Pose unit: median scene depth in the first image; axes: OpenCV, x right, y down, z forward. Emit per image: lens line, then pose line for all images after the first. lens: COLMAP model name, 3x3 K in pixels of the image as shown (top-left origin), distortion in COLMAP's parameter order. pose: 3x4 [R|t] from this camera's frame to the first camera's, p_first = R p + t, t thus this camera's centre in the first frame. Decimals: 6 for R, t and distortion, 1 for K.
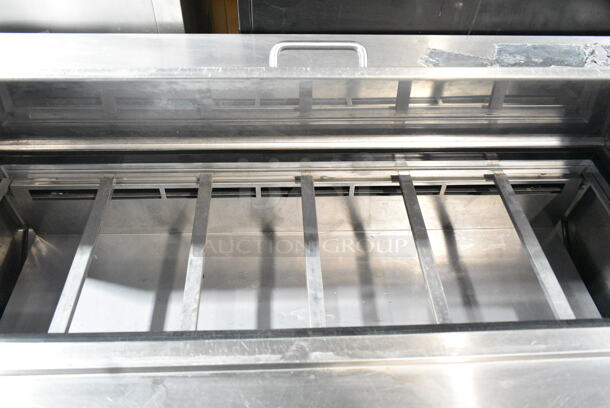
lens RADIAL K [[468.2, 0, 304.5], [0, 468.2, 203.7], [0, 0, 1]] dist [-0.015670, 0.012727]
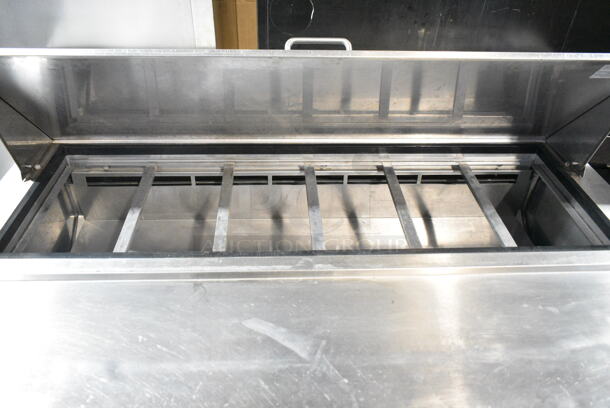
lens RADIAL K [[468.2, 0, 305.0], [0, 468.2, 204.3], [0, 0, 1]] dist [-0.015670, 0.012727]
pose [[0.999976, -0.005412, 0.004352, -0.012020], [0.006049, 0.986610, -0.162987, 0.239476], [-0.003411, 0.163009, 0.986619, -0.210338]]
